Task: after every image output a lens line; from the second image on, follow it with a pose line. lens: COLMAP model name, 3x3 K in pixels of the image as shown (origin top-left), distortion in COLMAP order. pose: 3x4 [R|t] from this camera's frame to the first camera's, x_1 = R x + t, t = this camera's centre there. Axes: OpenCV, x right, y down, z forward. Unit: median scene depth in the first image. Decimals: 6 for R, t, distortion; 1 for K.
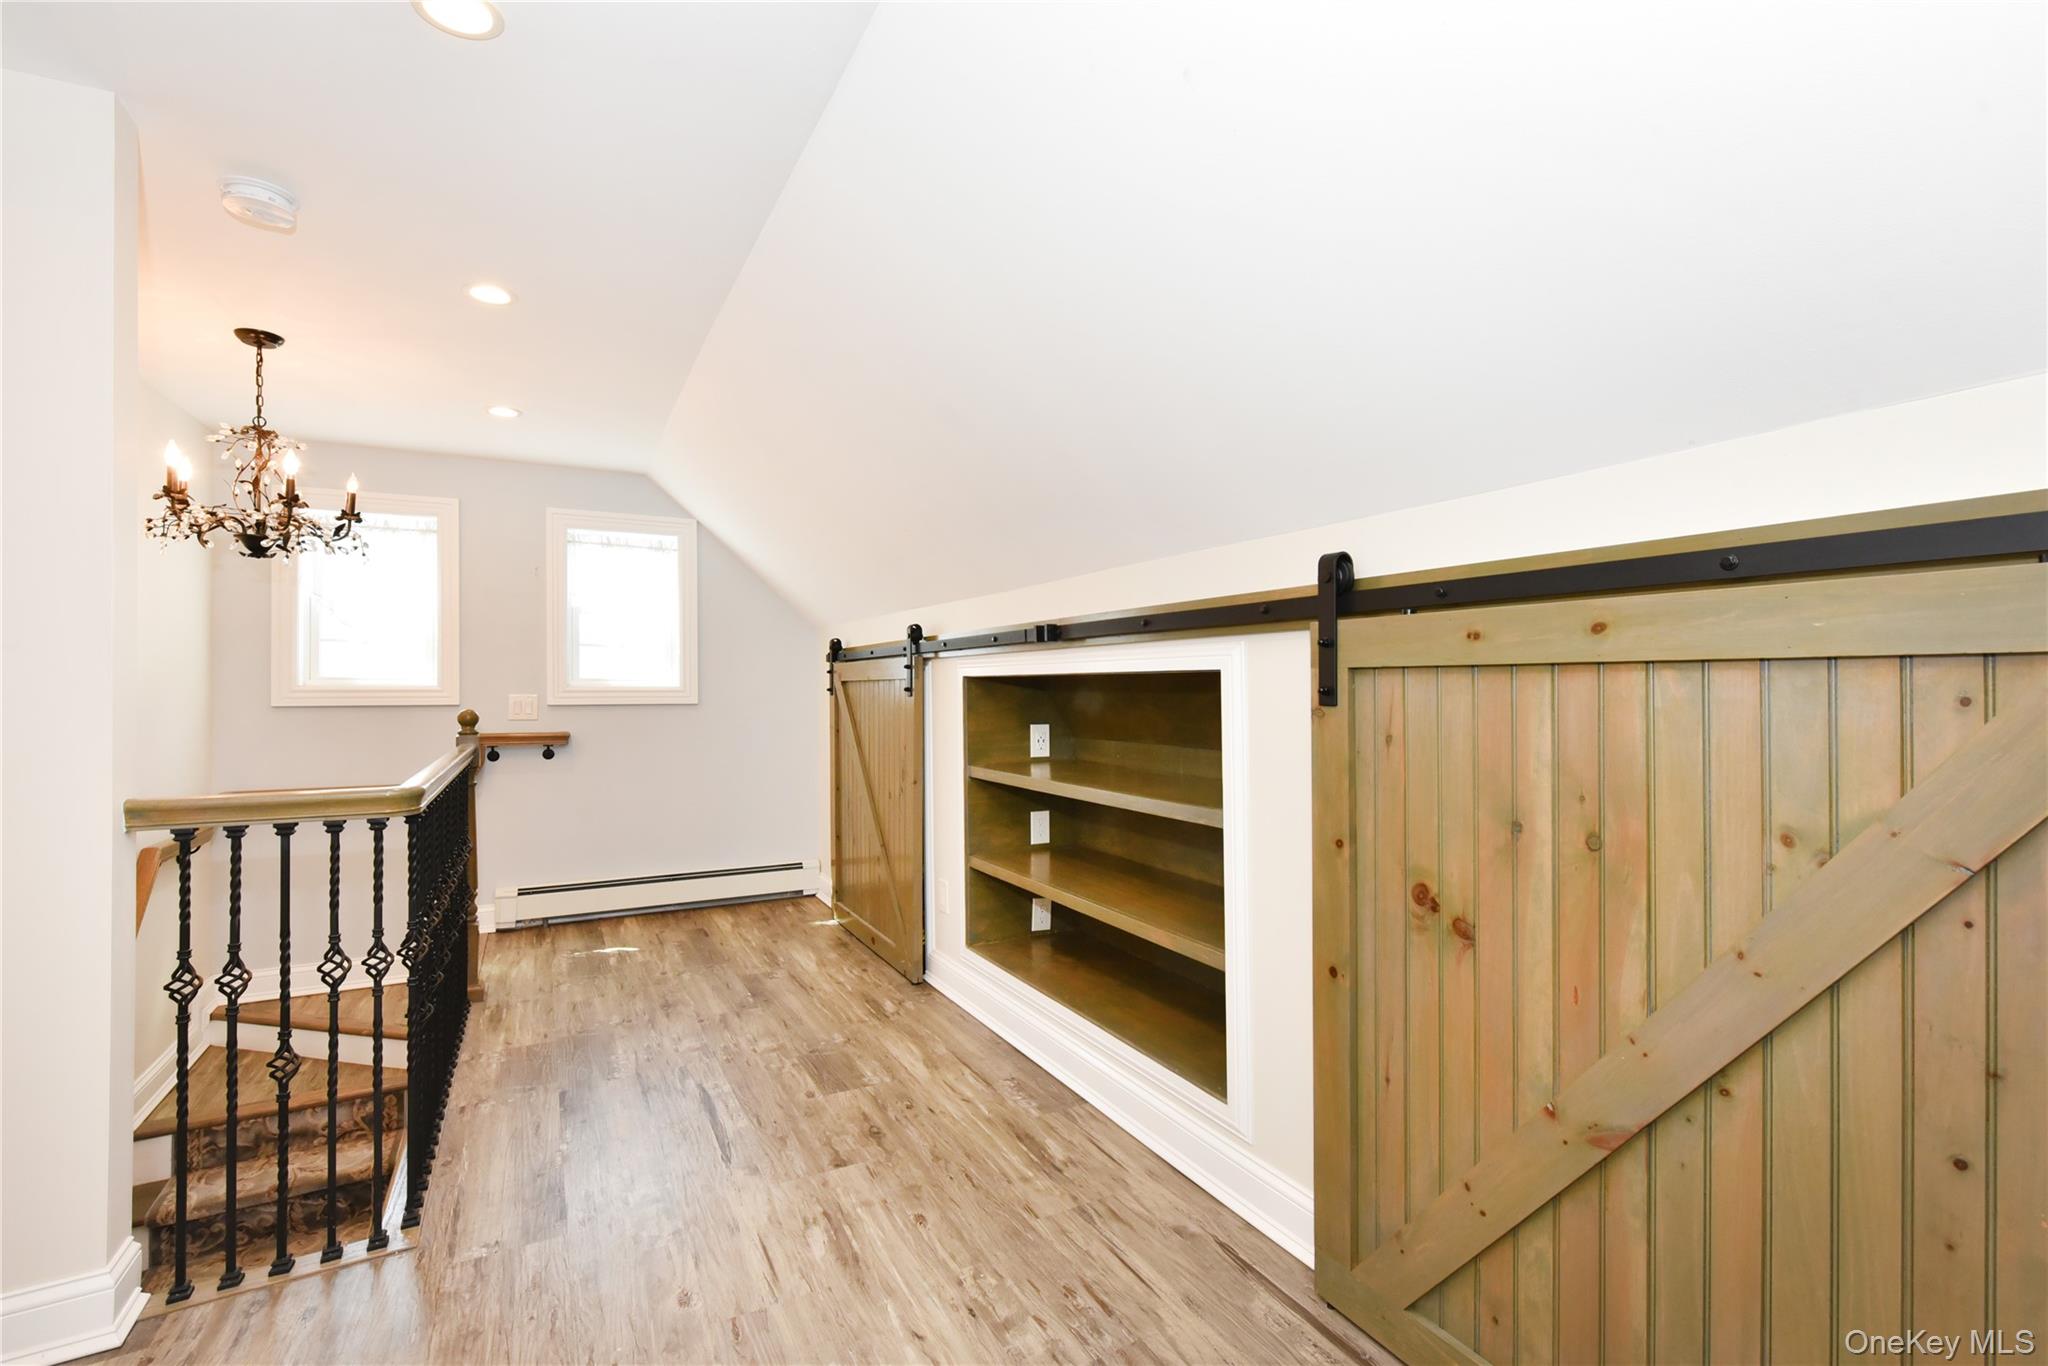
lens RADIAL K [[879.4, 0, 1024.0], [0, 879.4, 683.0], [0, 0, 1]] dist [-0.018128, 0.000211]
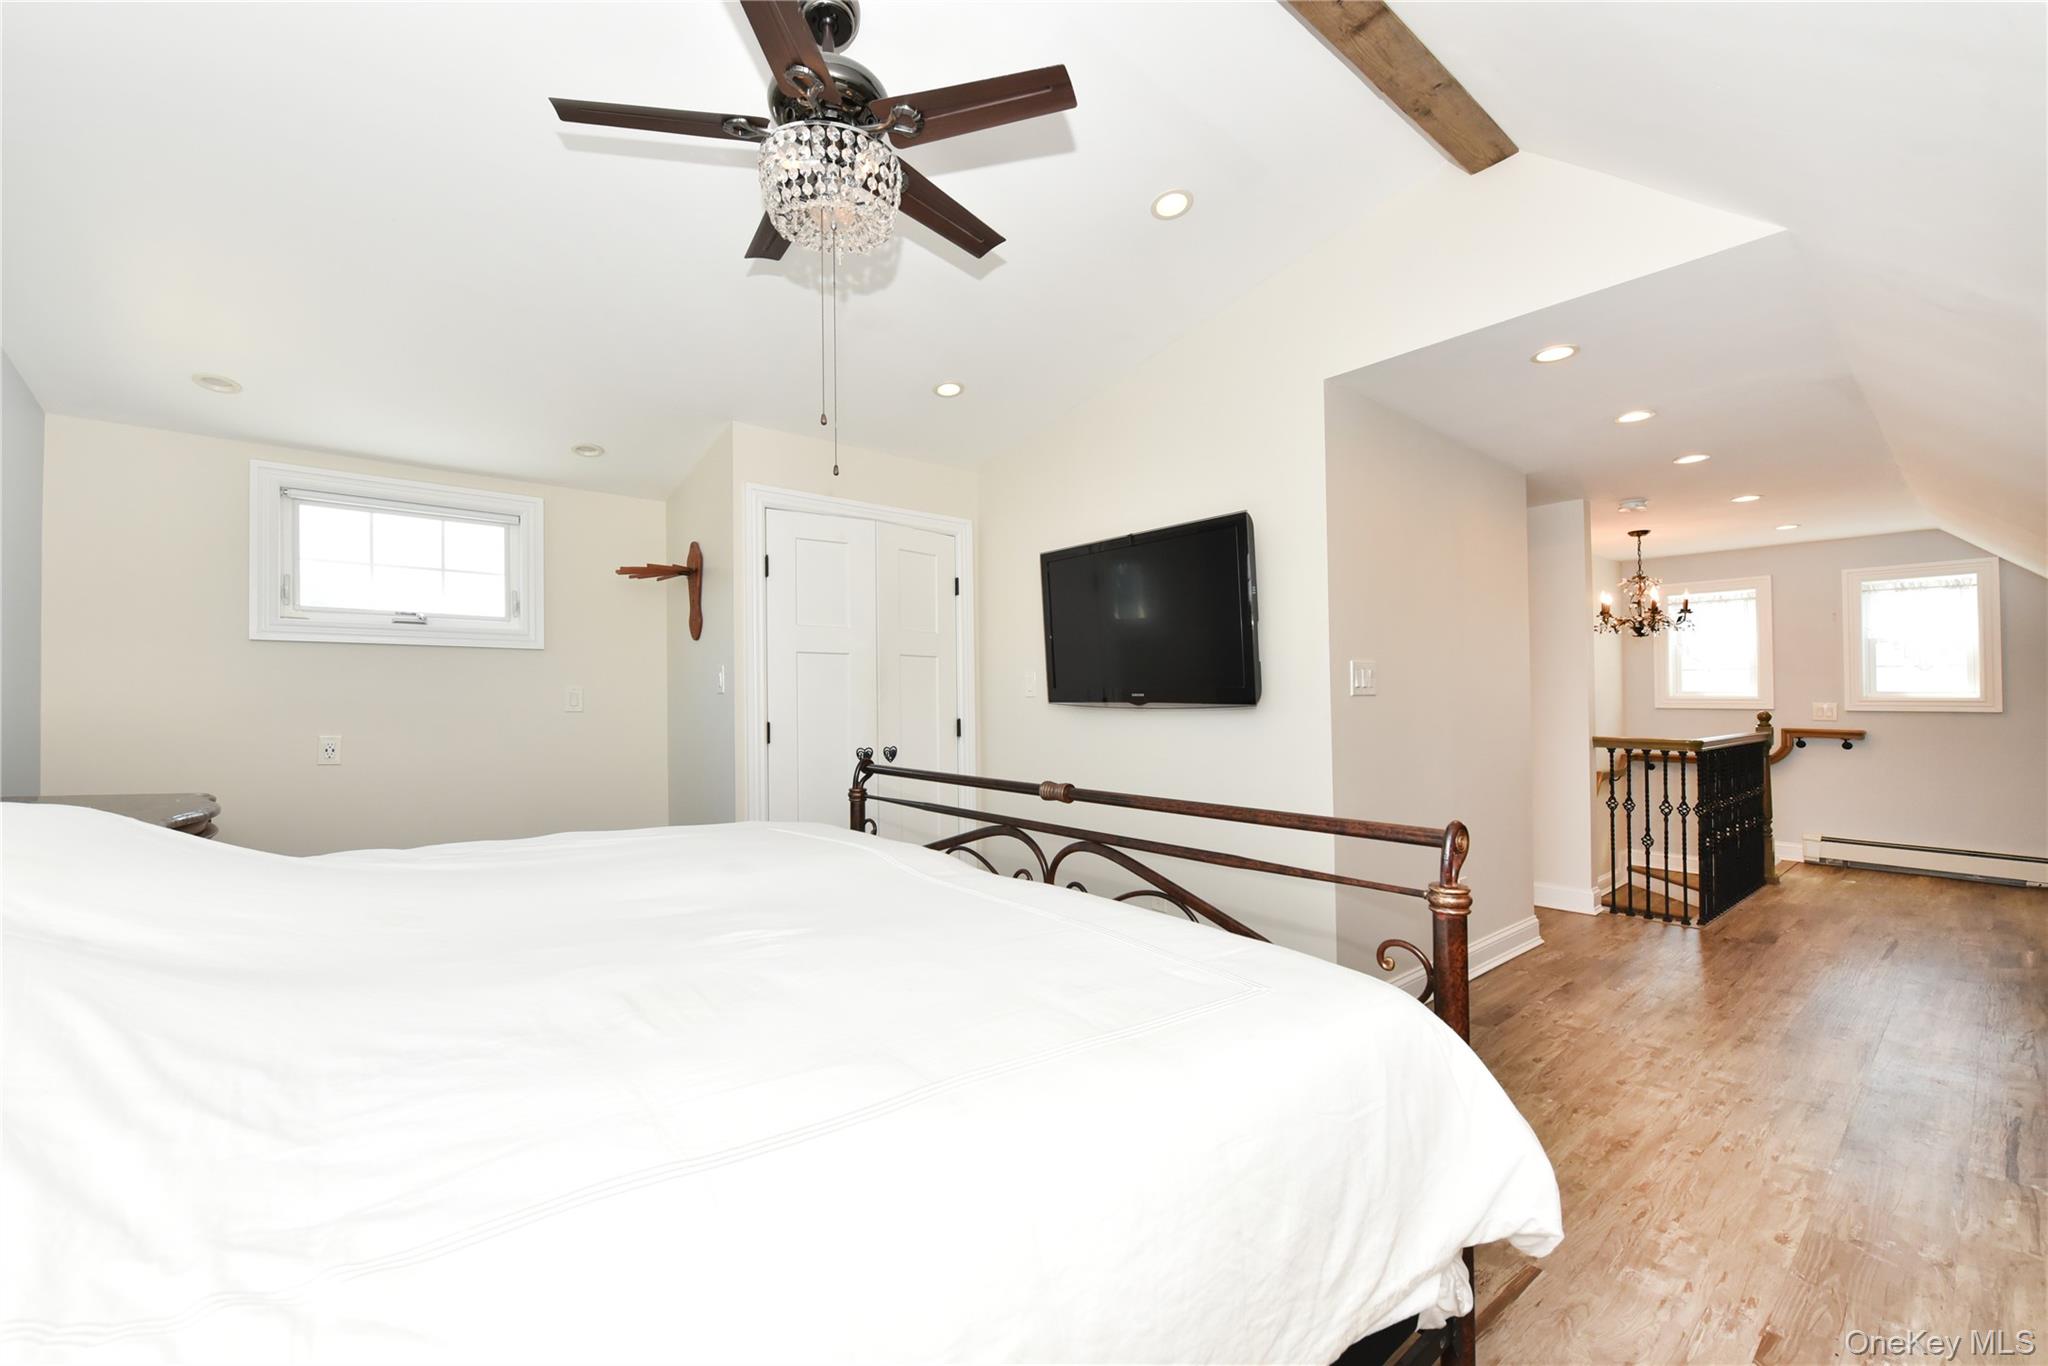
lens RADIAL K [[812.0, 0, 1014.0], [0, 812.0, 682.6], [0, 0, 1]] dist [-0.002569, -0.000182]
pose [[0.167932, -0.014177, -0.985697, 0.656538], [0.004492, 0.999897, -0.013616, -0.009921], [0.985788, -0.002141, 0.167979, -0.683502]]
